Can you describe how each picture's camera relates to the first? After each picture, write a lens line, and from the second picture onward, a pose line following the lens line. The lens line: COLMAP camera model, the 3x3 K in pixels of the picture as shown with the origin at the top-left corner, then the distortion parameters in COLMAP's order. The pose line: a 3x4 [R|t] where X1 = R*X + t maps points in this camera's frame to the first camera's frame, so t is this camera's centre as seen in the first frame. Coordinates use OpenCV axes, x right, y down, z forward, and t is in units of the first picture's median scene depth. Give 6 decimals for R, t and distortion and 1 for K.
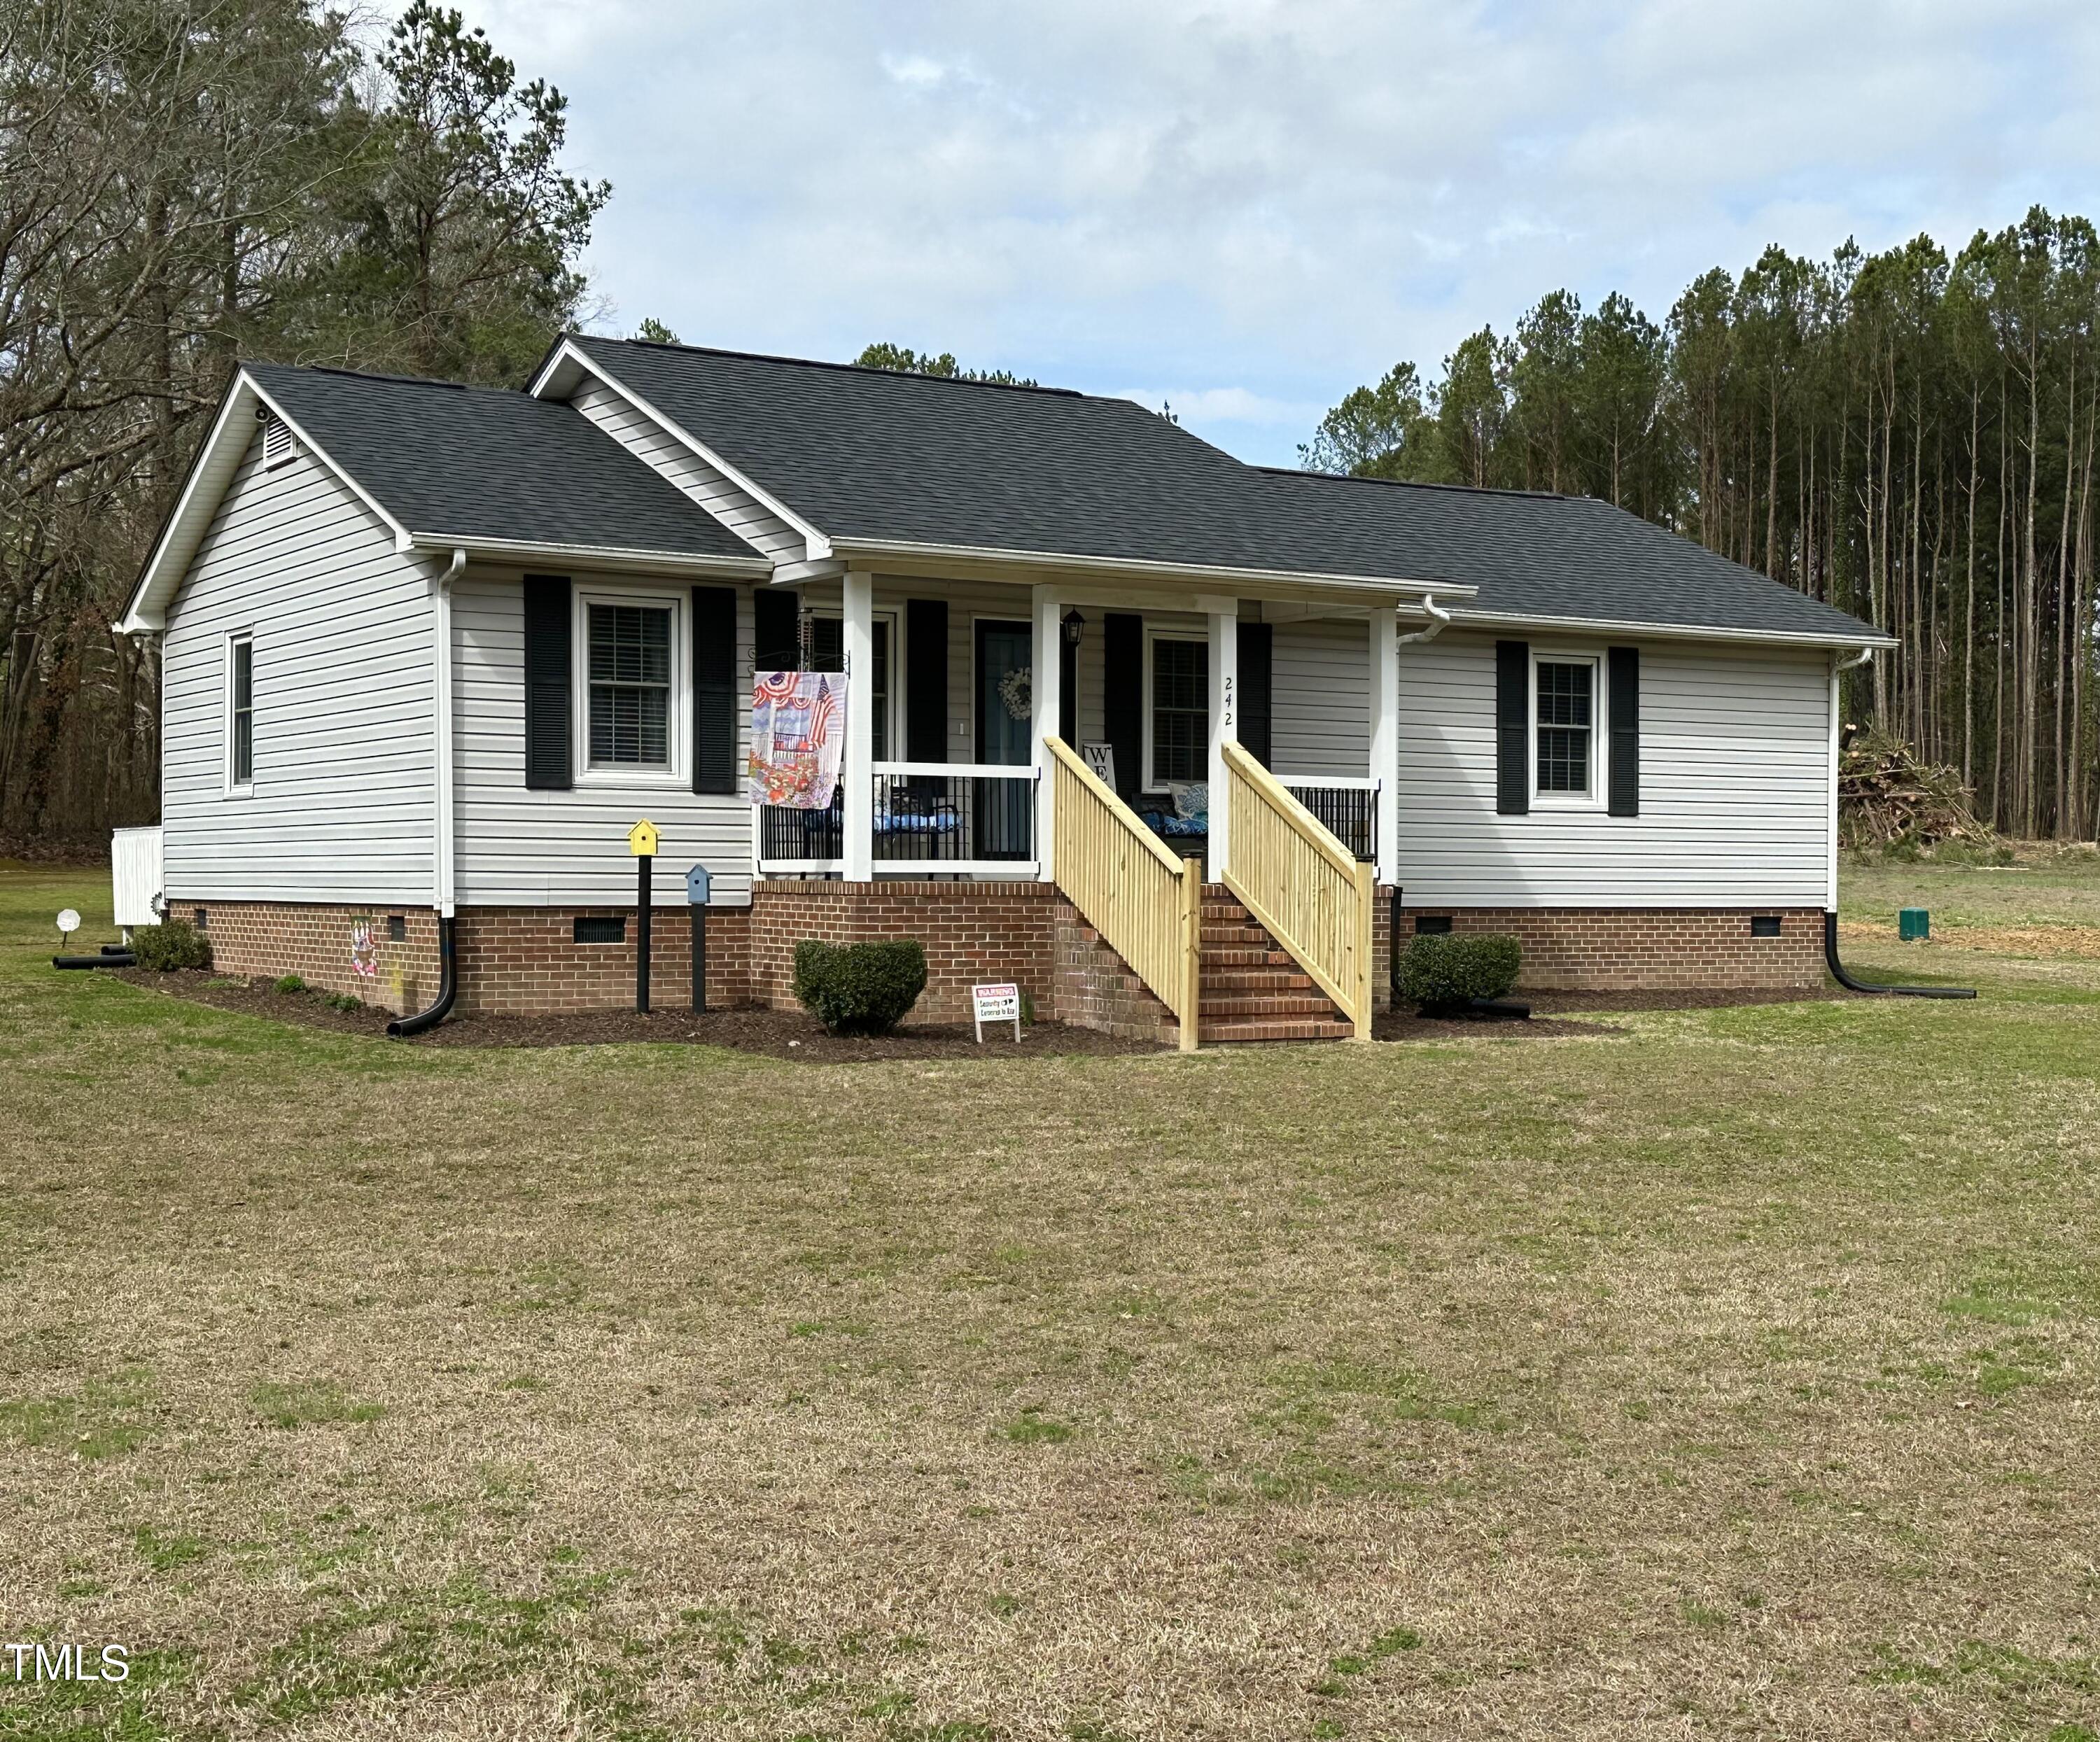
lens RADIAL K [[2907.3, 0, 1170.6], [0, 2907.3, 915.8], [0, 0, 1]] dist [0.250370, -0.582252]
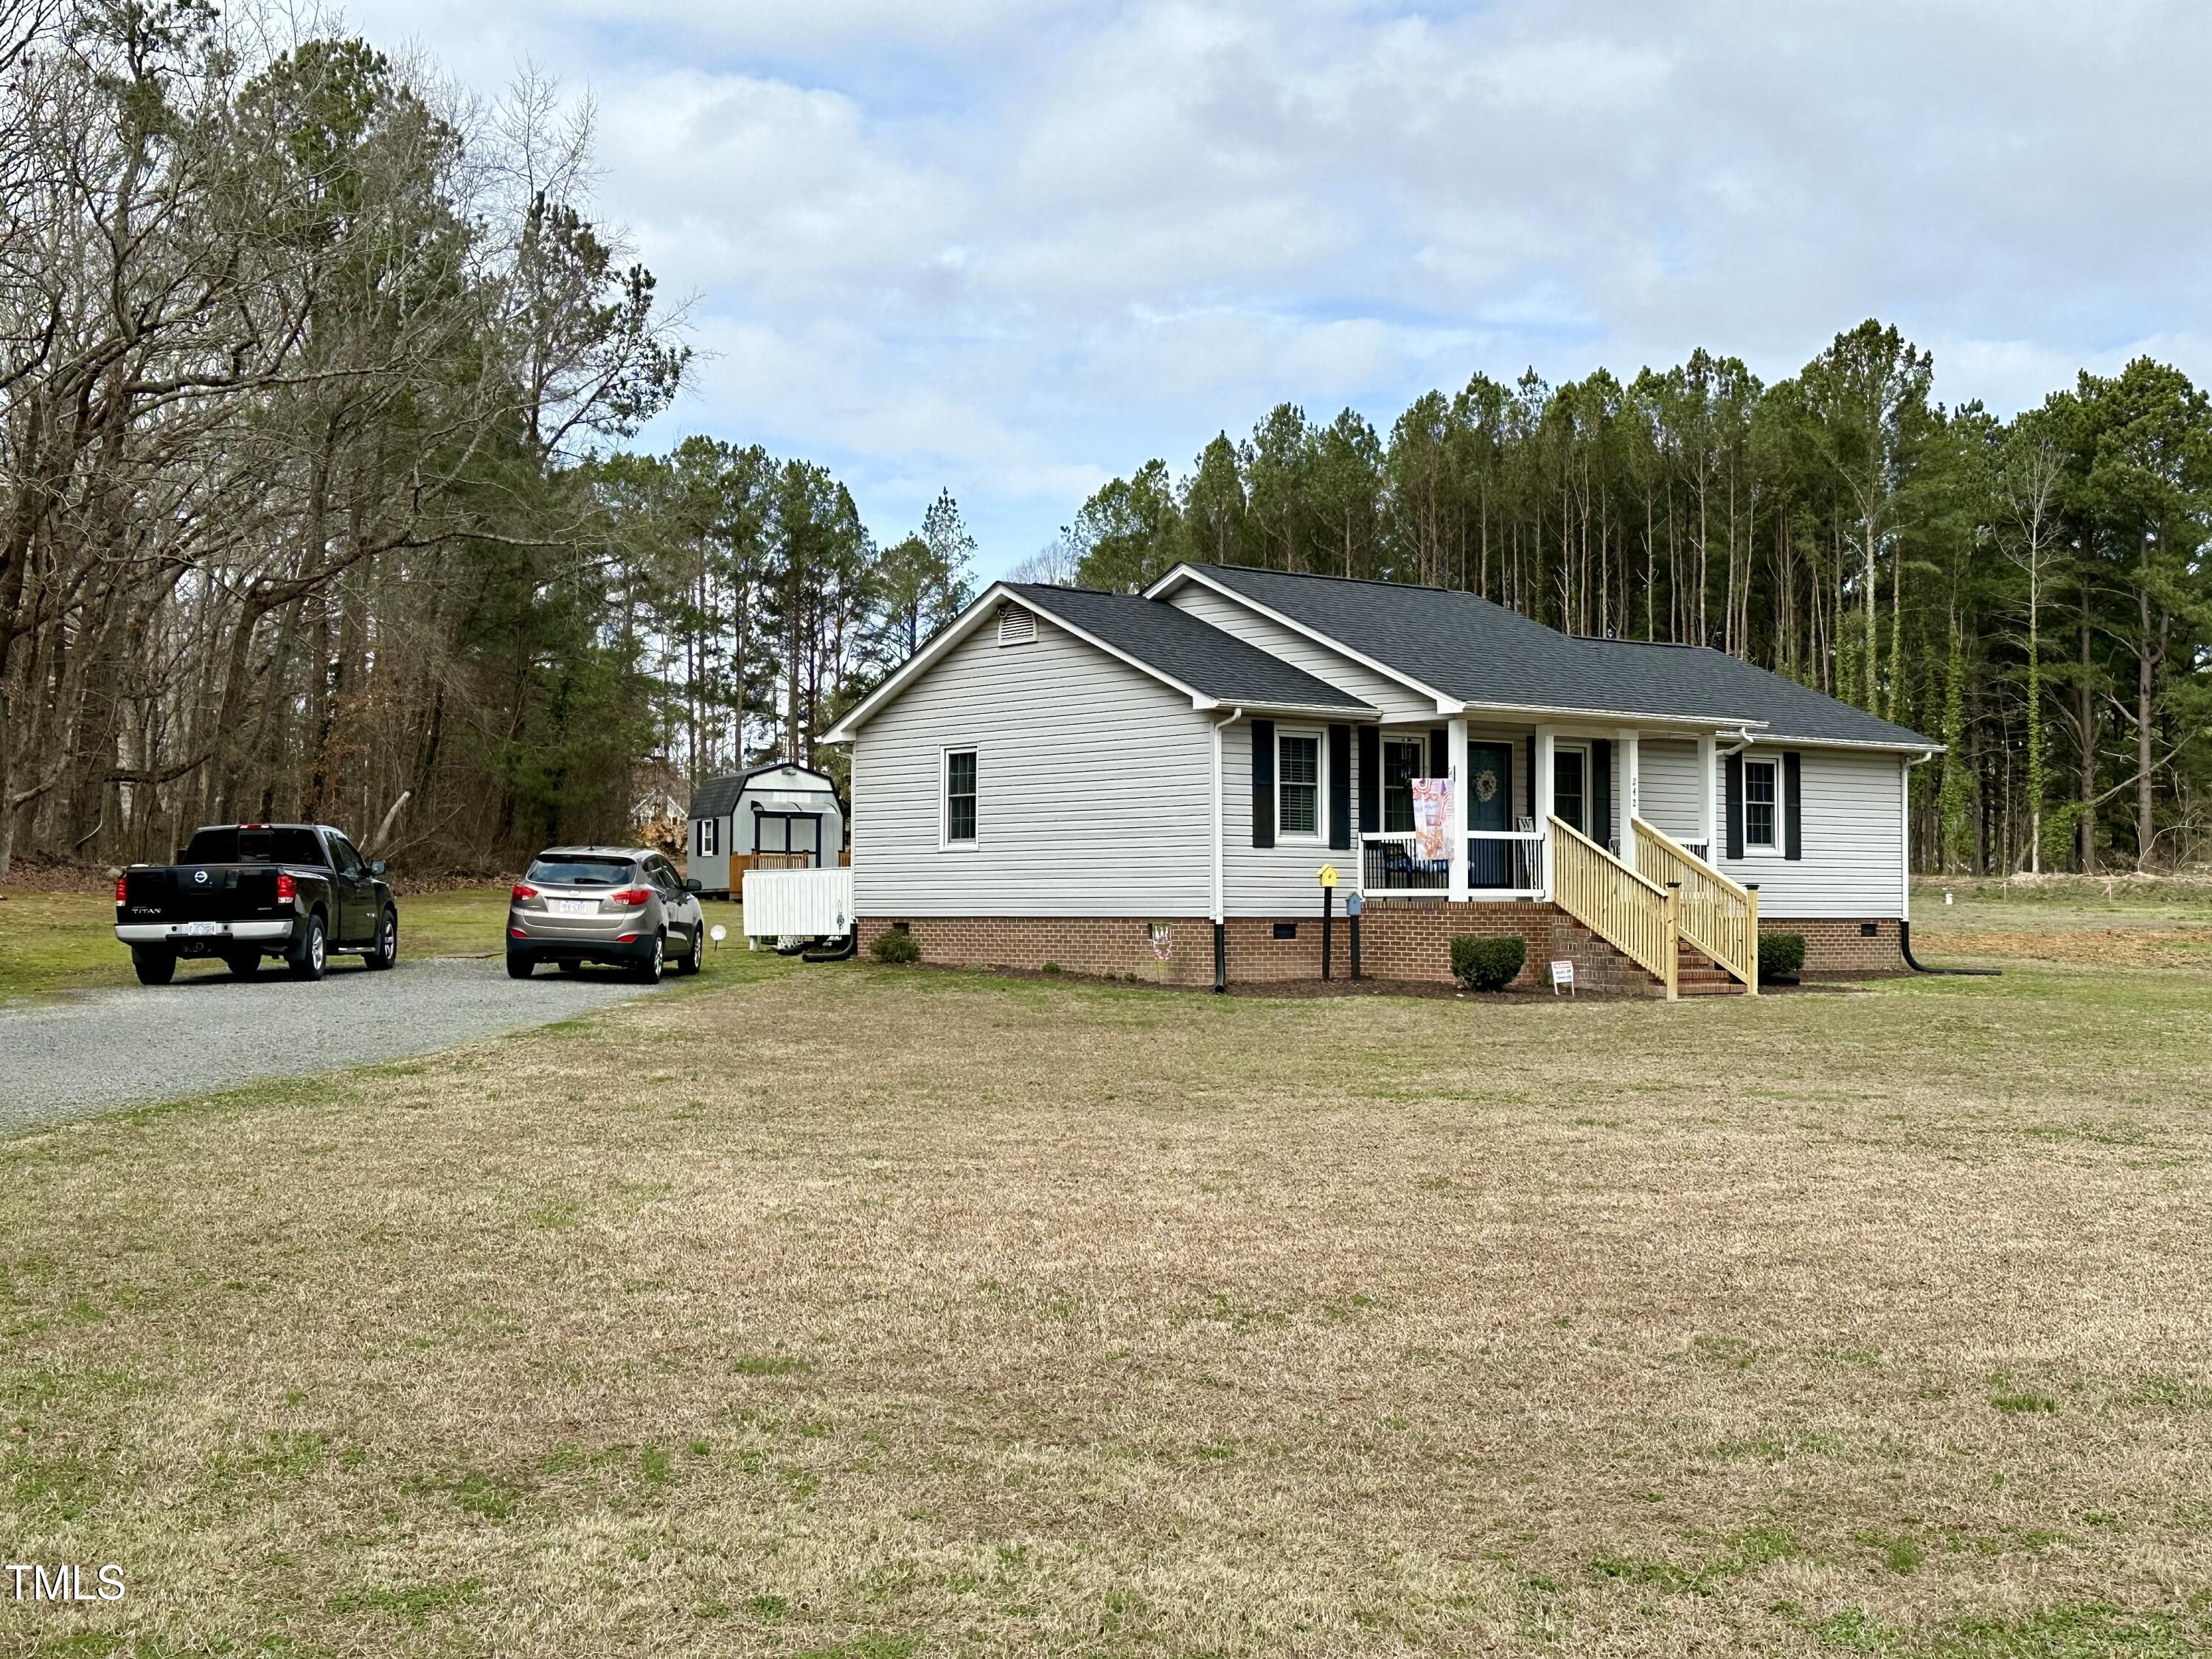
lens RADIAL K [[2798.3, 0, 1106.0], [0, 2798.3, 829.5], [0, 0, 1]] dist [0.174119, 0.029452]
pose [[0.992027, -0.001066, 0.126021, -0.408401], [0.006083, 0.999204, -0.039430, 0.007417], [-0.125878, 0.039882, 0.991244, -0.464215]]
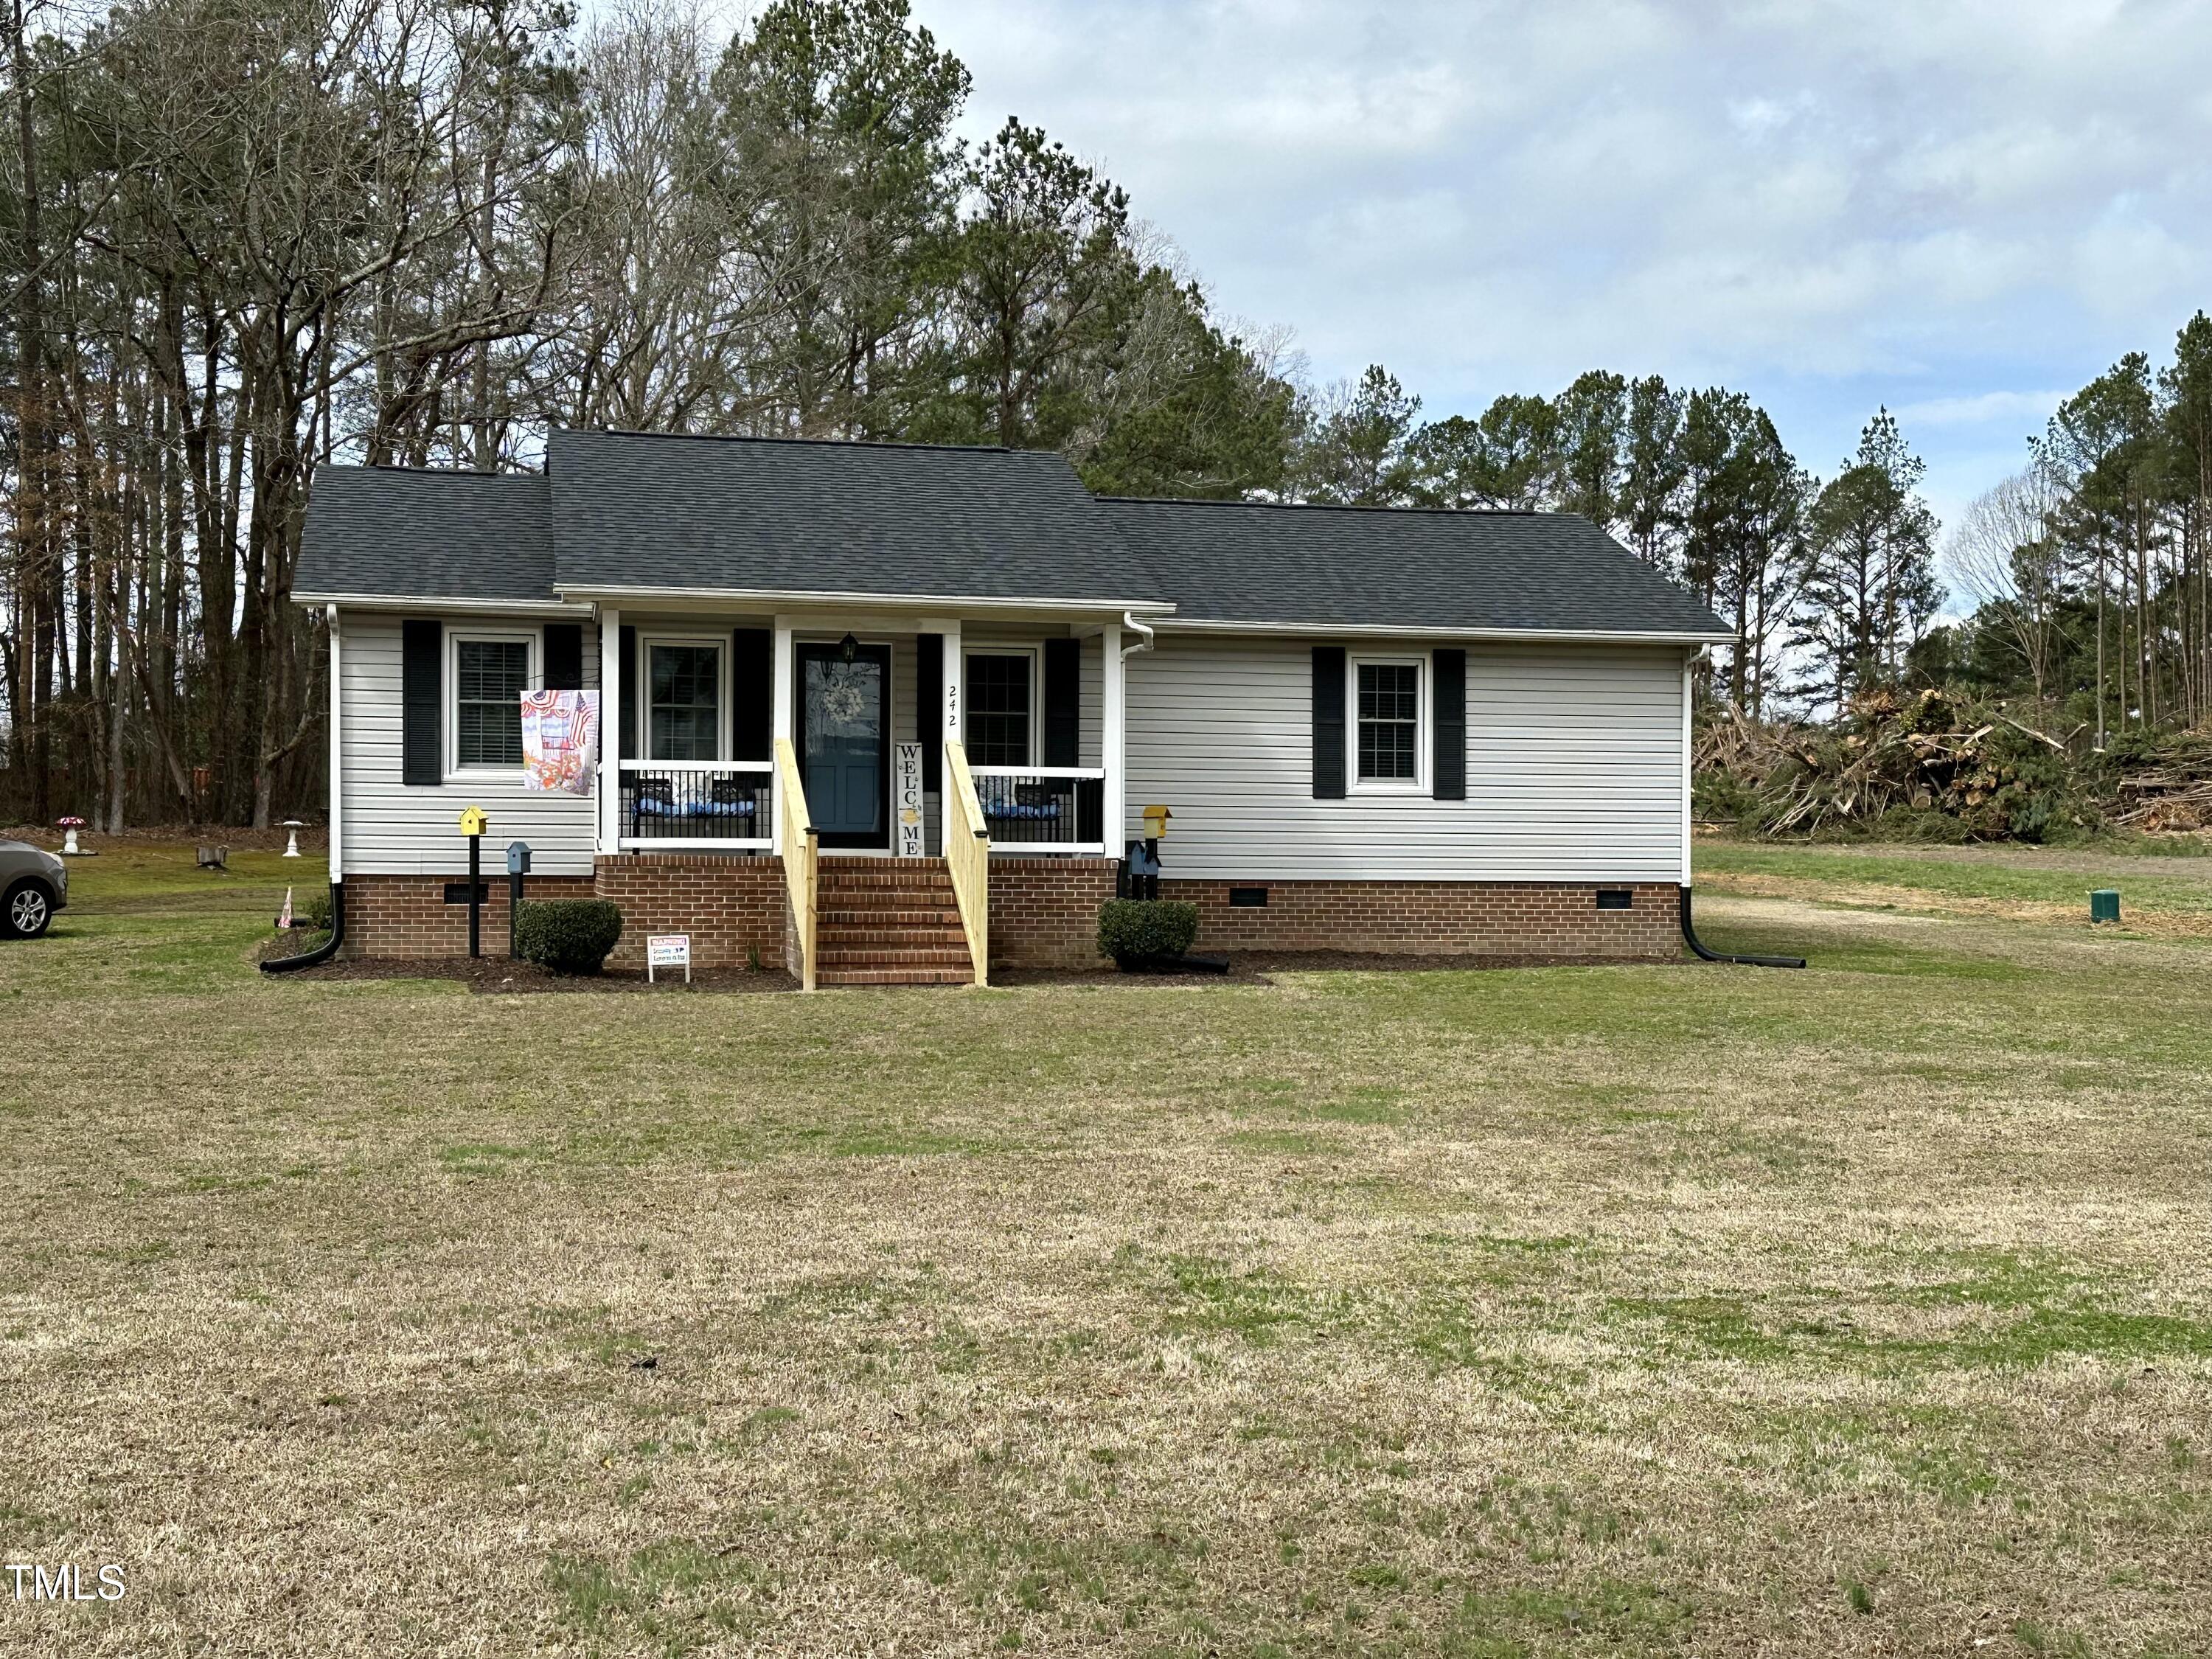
lens RADIAL K [[2749.0, 0, 1106.0], [0, 2749.0, 829.5], [0, 0, 1]] dist [0.262846, -0.893588]
pose [[0.938091, -0.005086, -0.346350, 0.403982], [-0.004919, 0.999596, -0.028001, 0.007761], [0.346353, 0.027972, 0.937687, -0.037793]]
